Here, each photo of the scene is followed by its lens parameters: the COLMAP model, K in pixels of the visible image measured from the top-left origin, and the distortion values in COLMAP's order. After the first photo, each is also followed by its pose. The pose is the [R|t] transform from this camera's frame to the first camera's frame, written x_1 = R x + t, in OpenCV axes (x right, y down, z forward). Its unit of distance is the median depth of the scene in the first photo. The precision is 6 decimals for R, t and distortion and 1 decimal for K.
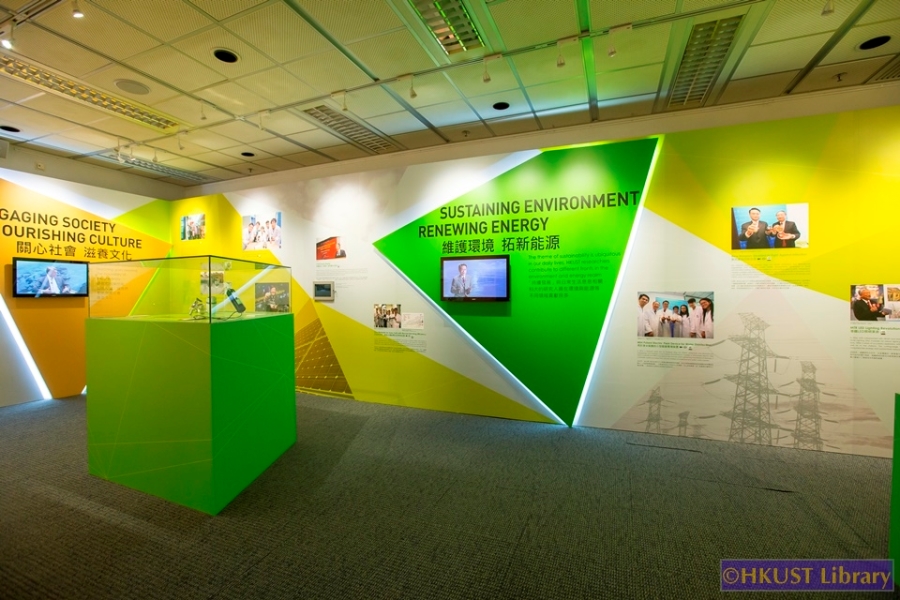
lens RADIAL K [[407.5, 0, 447.7], [0, 407.5, 297.5], [0, 0, 1]] dist [-0.055119, 0.020505]
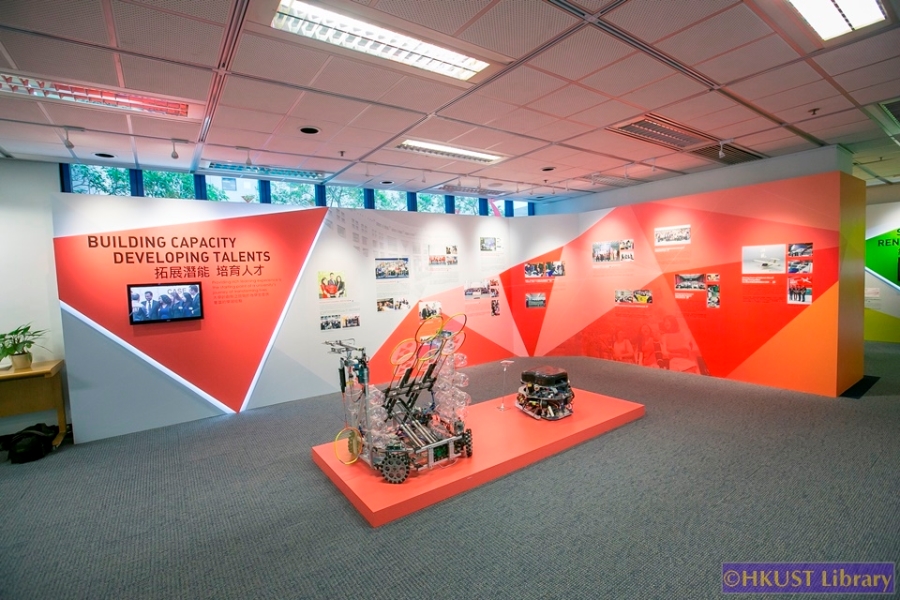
lens RADIAL K [[414.1, 0, 449.3], [0, 414.1, 298.6], [0, 0, 1]] dist [-0.052900, 0.020548]
pose [[0.839013, 0.000435, -0.544111, -0.782179], [0.033716, 0.998036, 0.052787, -0.081516], [0.543066, -0.062635, 0.837351, -1.717261]]
